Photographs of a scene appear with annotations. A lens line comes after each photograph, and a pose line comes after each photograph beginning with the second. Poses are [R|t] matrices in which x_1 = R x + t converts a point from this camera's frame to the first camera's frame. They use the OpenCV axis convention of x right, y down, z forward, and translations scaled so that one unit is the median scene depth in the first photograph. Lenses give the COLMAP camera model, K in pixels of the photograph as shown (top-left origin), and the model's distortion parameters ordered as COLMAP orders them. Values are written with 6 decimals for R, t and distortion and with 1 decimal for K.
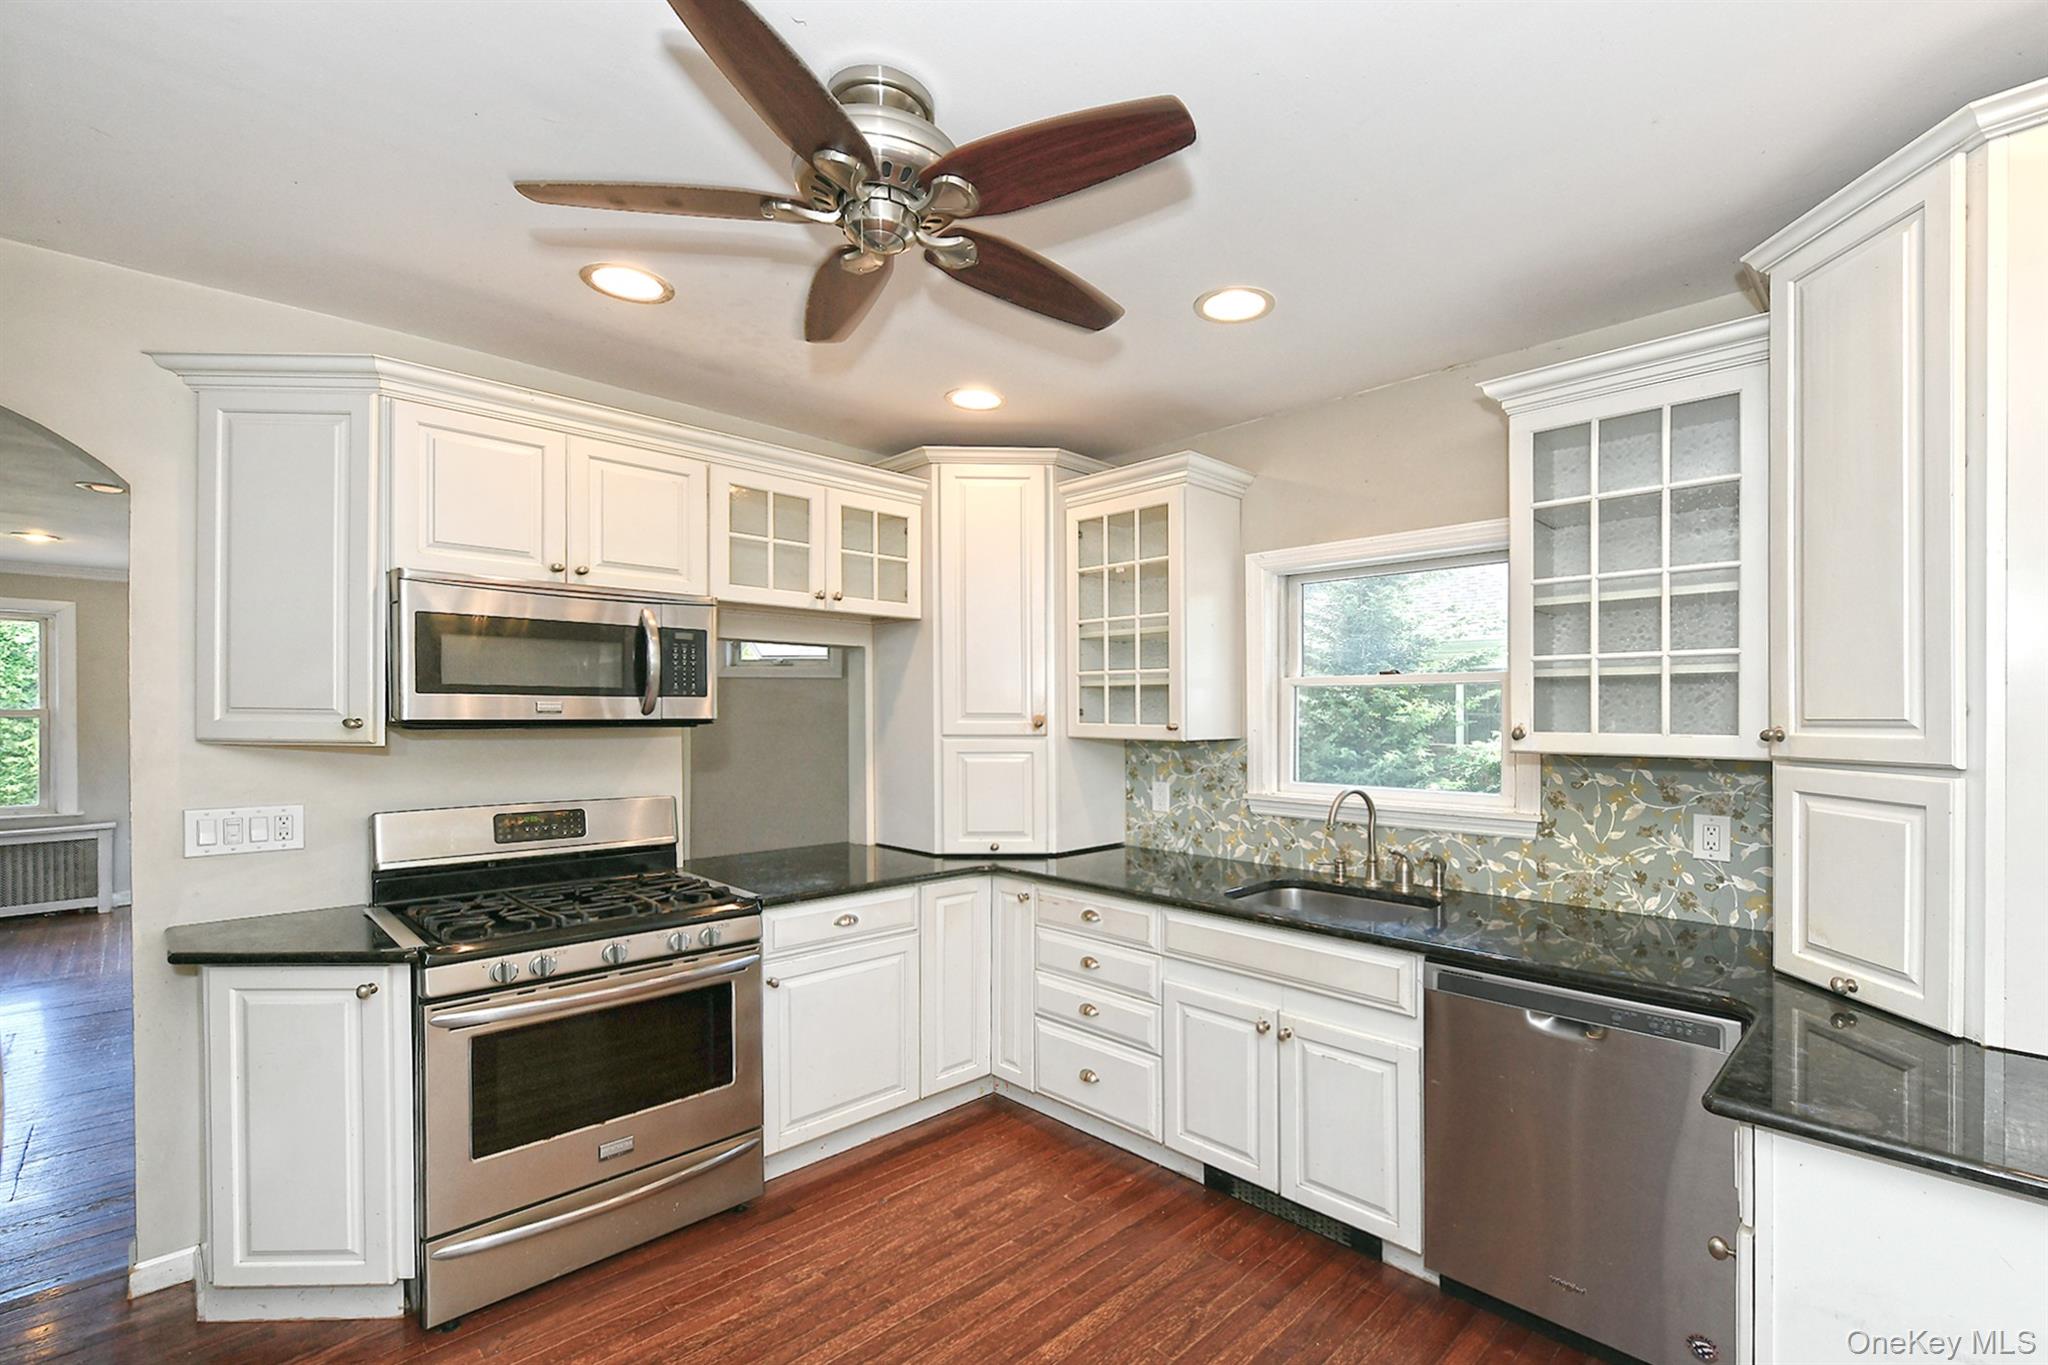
lens RADIAL K [[827.0, 0, 1086.7], [0, 827.0, 723.0], [0, 0, 1]] dist [-0.008264, 0.000042]
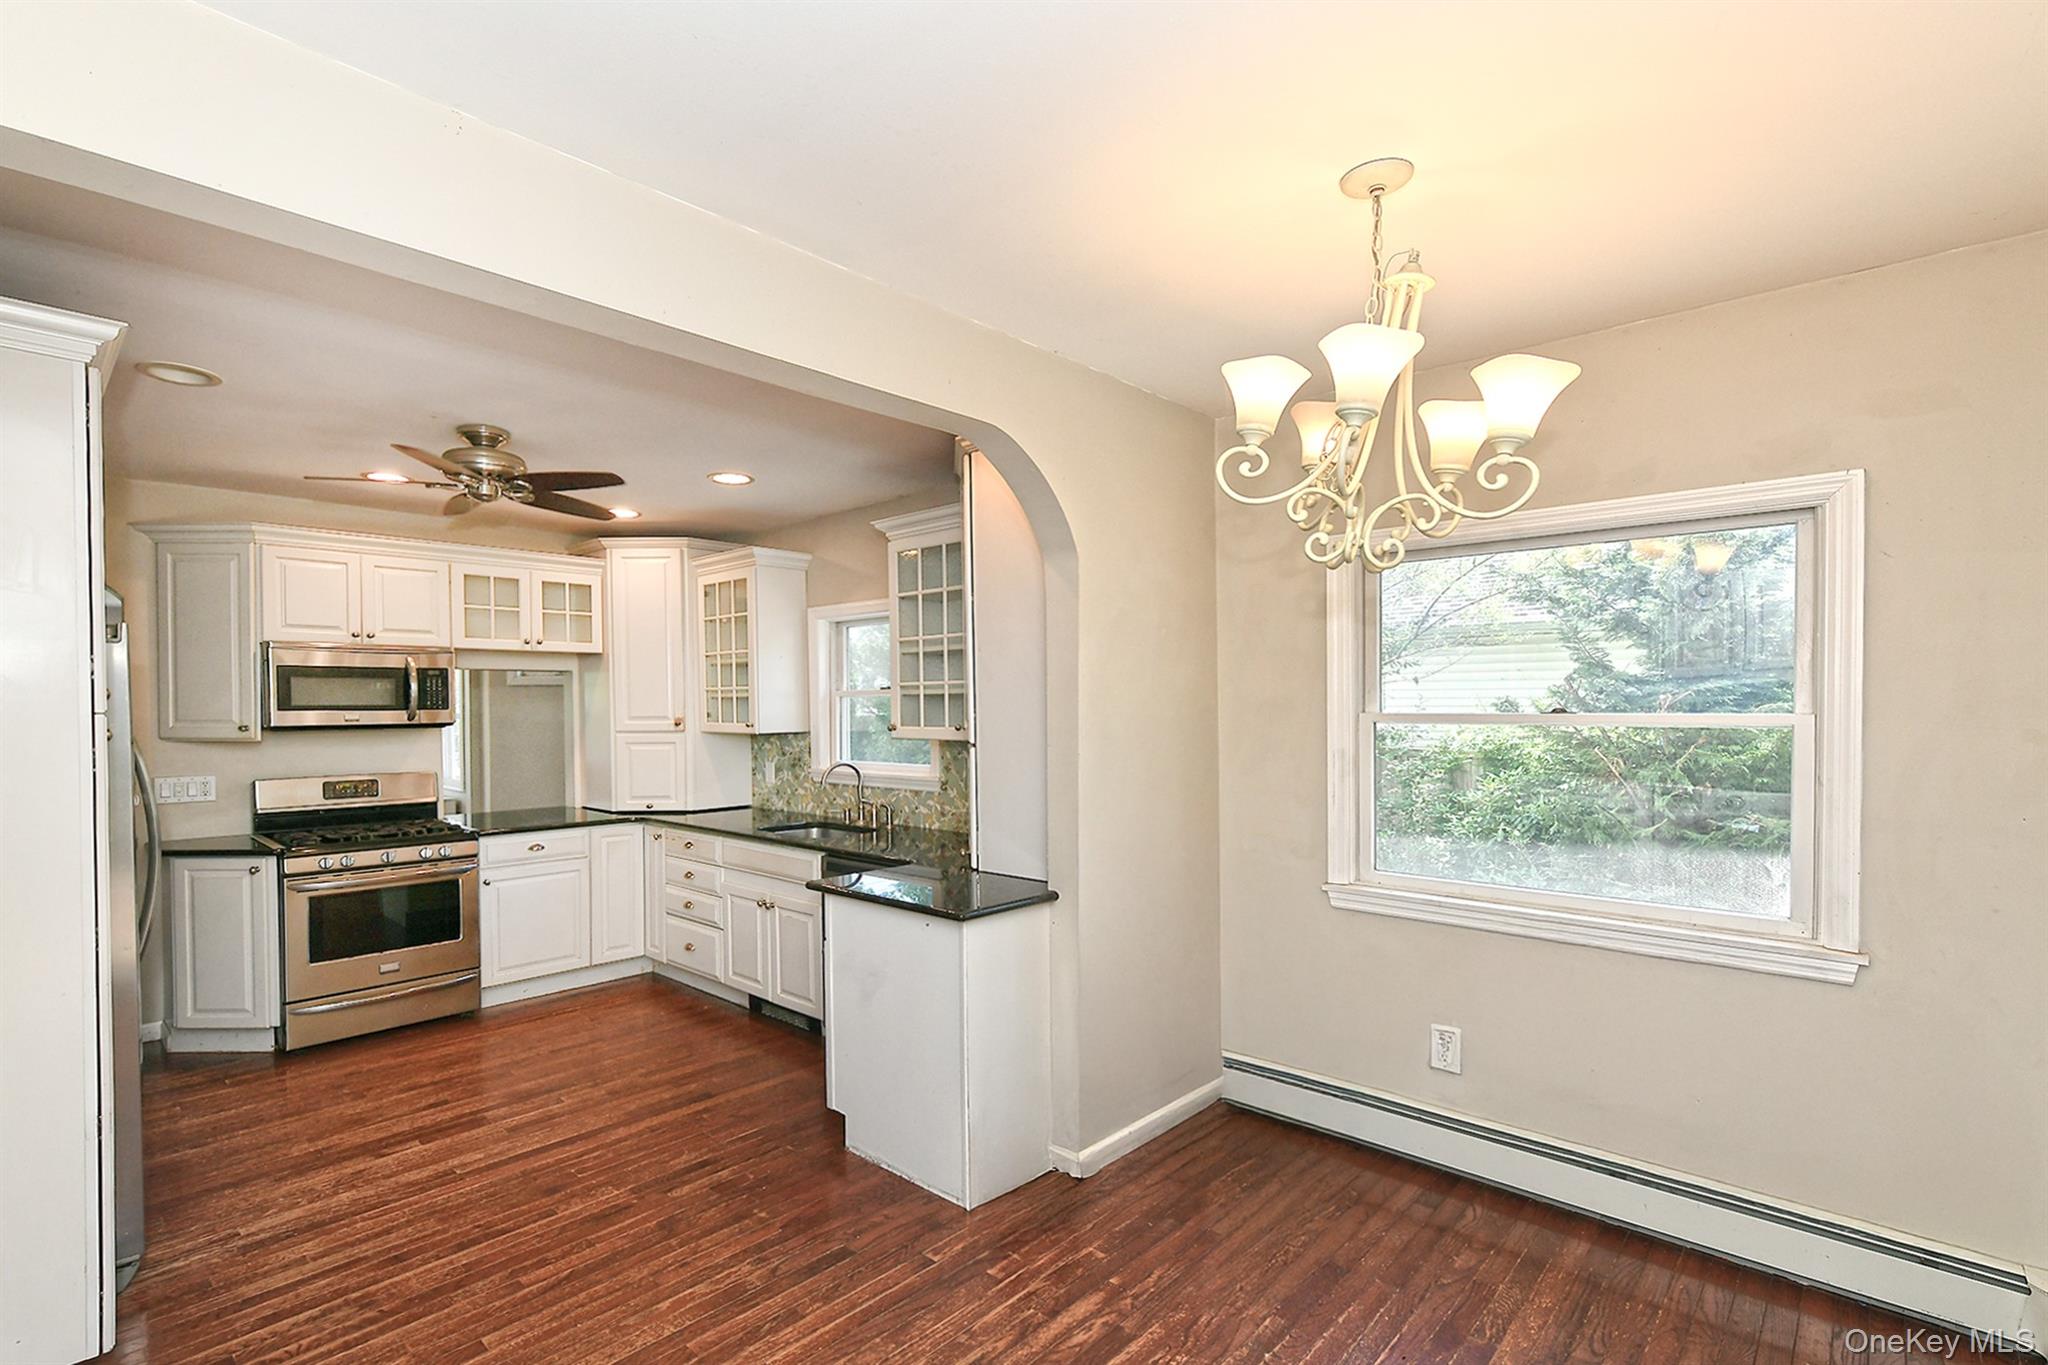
lens RADIAL K [[902.6, 0, 920.1], [0, 902.6, 719.6], [0, 0, 1]] dist [-0.000544, -0.000061]
pose [[0.998334, -0.010456, -0.056737, 0.590598], [0.010670, 0.999937, 0.003478, -0.007880], [0.056697, -0.004077, 0.998383, -0.751711]]
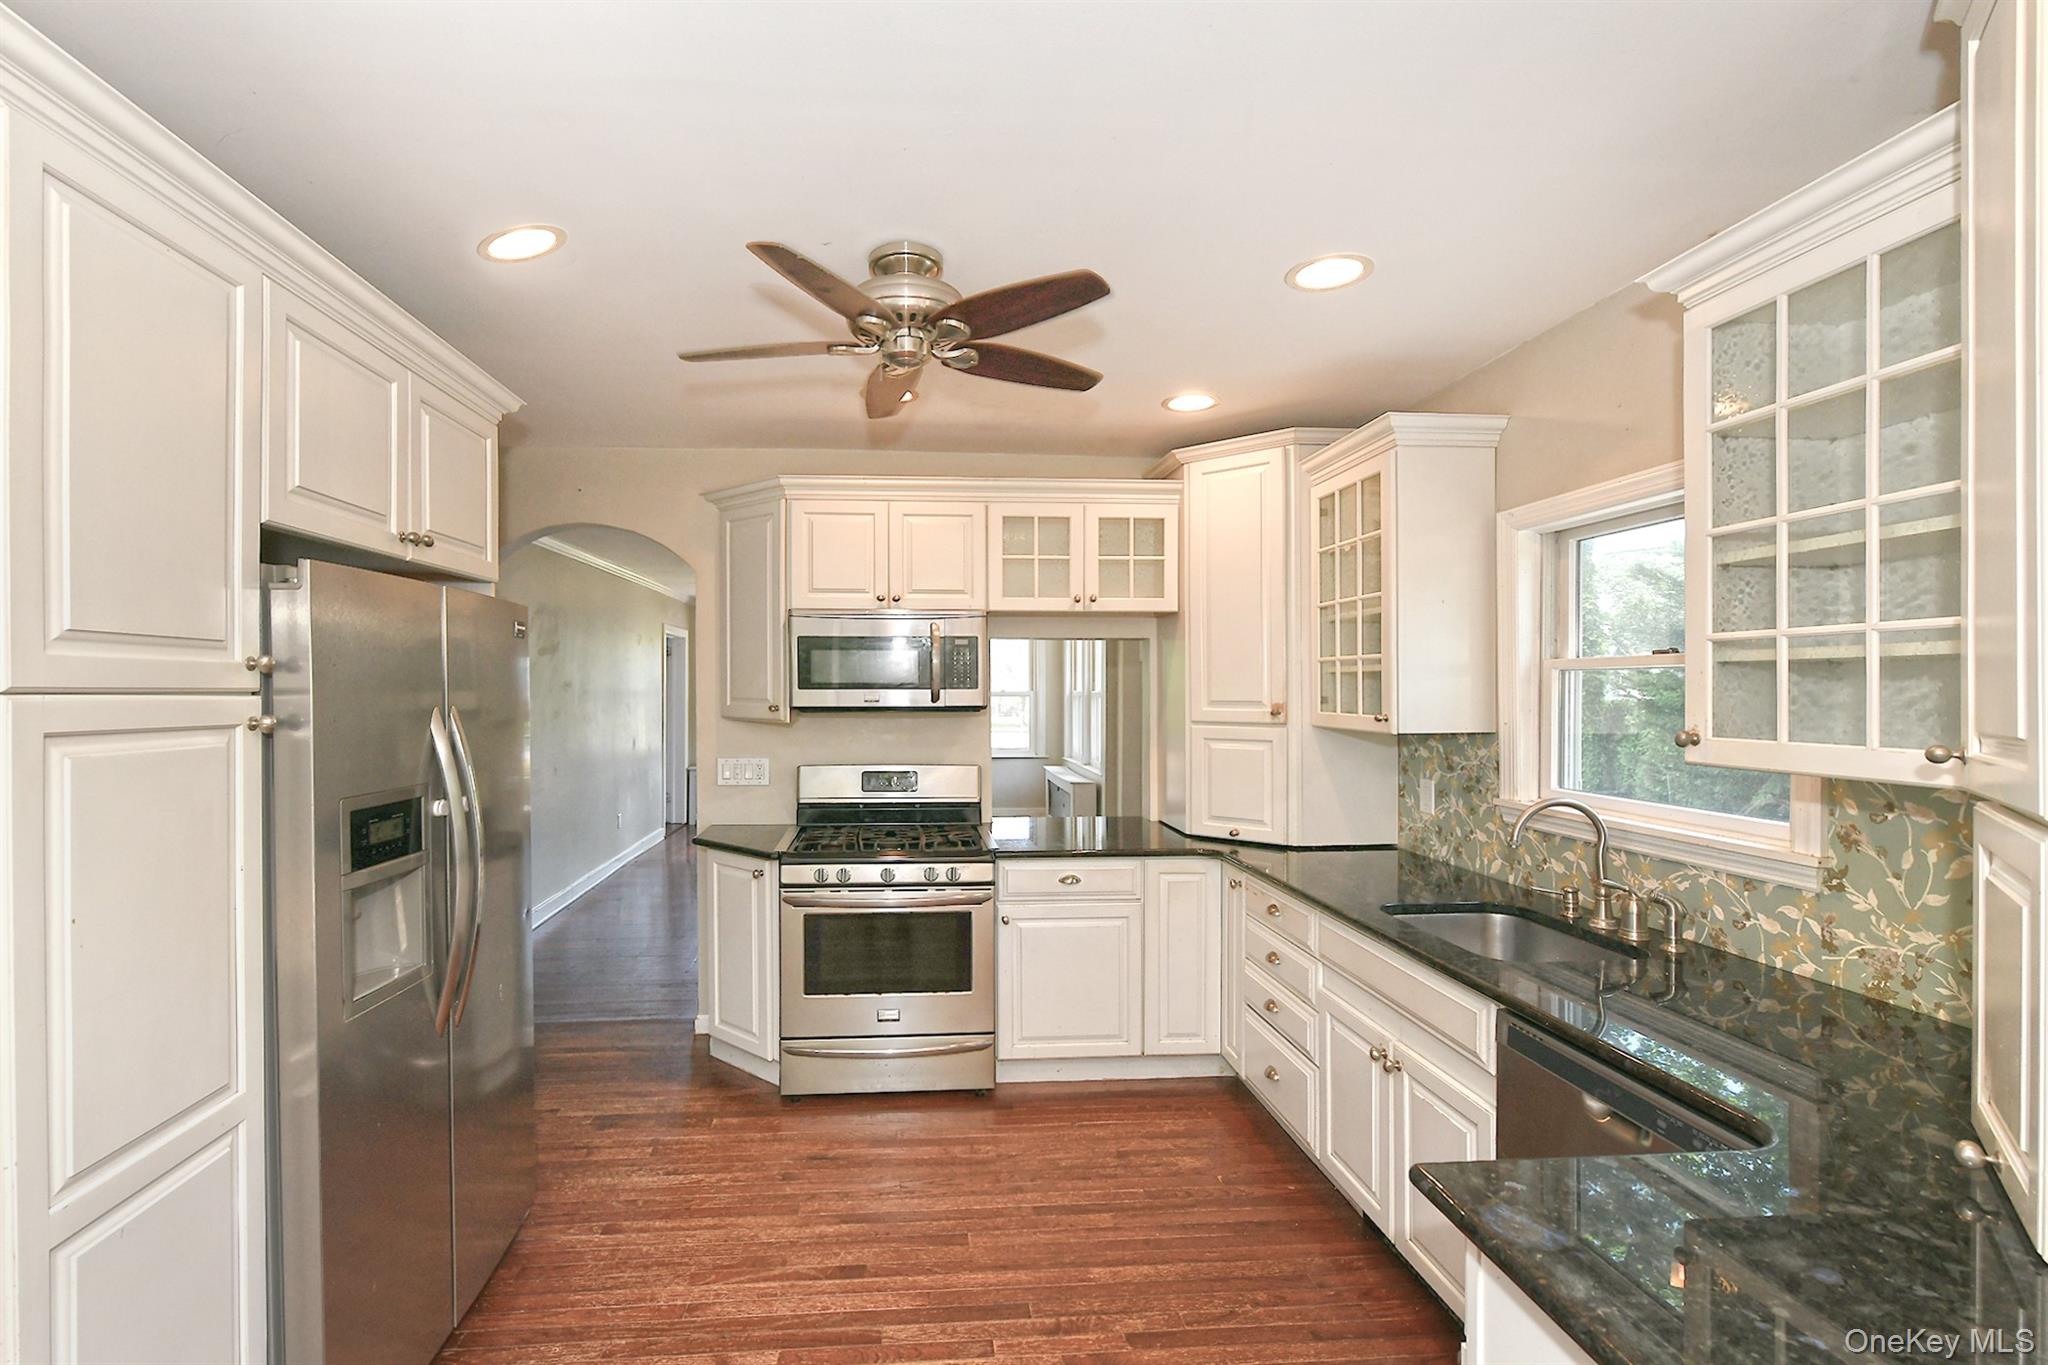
lens RADIAL K [[886.4, 0, 1026.7], [0, 886.4, 695.3], [0, 0, 1]] dist [-0.010711, -0.000612]
pose [[0.760671, 0.001231, -0.649137, 0.501044], [-0.003724, 0.999990, -0.002467, -0.018703], [0.649127, 0.004294, 0.760668, 0.011229]]
